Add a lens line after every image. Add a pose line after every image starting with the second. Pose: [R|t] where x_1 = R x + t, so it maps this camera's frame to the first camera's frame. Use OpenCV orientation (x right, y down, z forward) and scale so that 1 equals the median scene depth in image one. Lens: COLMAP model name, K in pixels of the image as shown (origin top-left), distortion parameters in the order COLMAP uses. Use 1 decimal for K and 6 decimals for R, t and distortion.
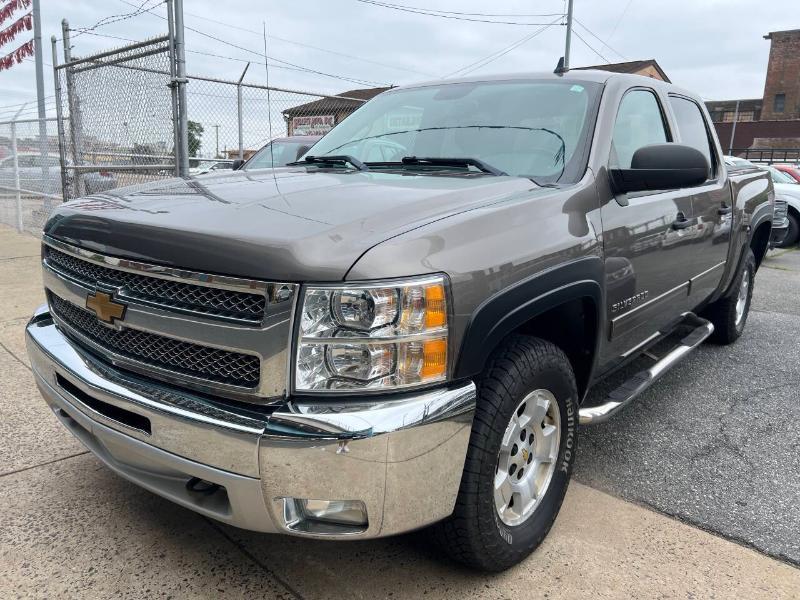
lens RADIAL K [[729.5, 0, 400.2], [0, 729.5, 300.4], [0, 0, 1]] dist [0.062166, -0.101537]
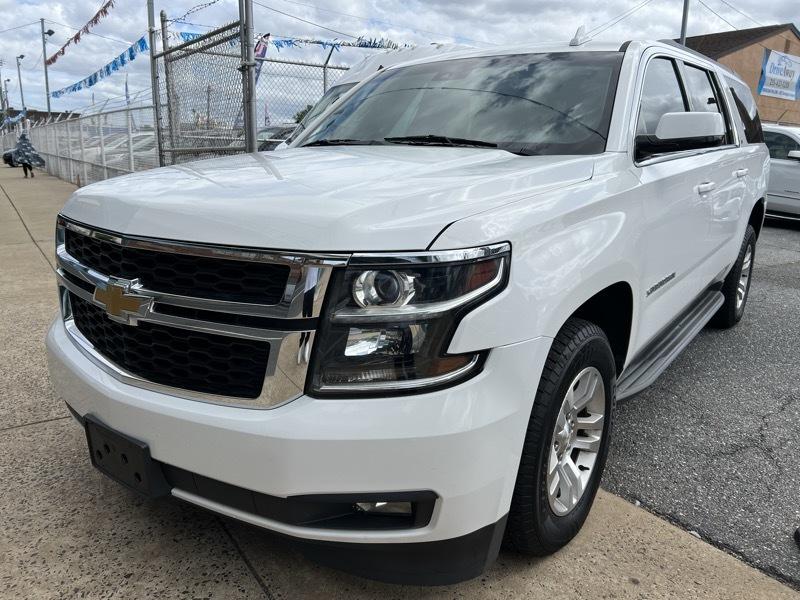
lens RADIAL K [[729.5, 0, 394.1], [0, 729.5, 304.3], [0, 0, 1]] dist [0.062166, -0.101537]
pose [[0.976170, 0.033467, -0.214409, 0.136728], [-0.027720, 0.999173, 0.029757, 0.005461], [0.215228, -0.023104, 0.976291, 0.016691]]
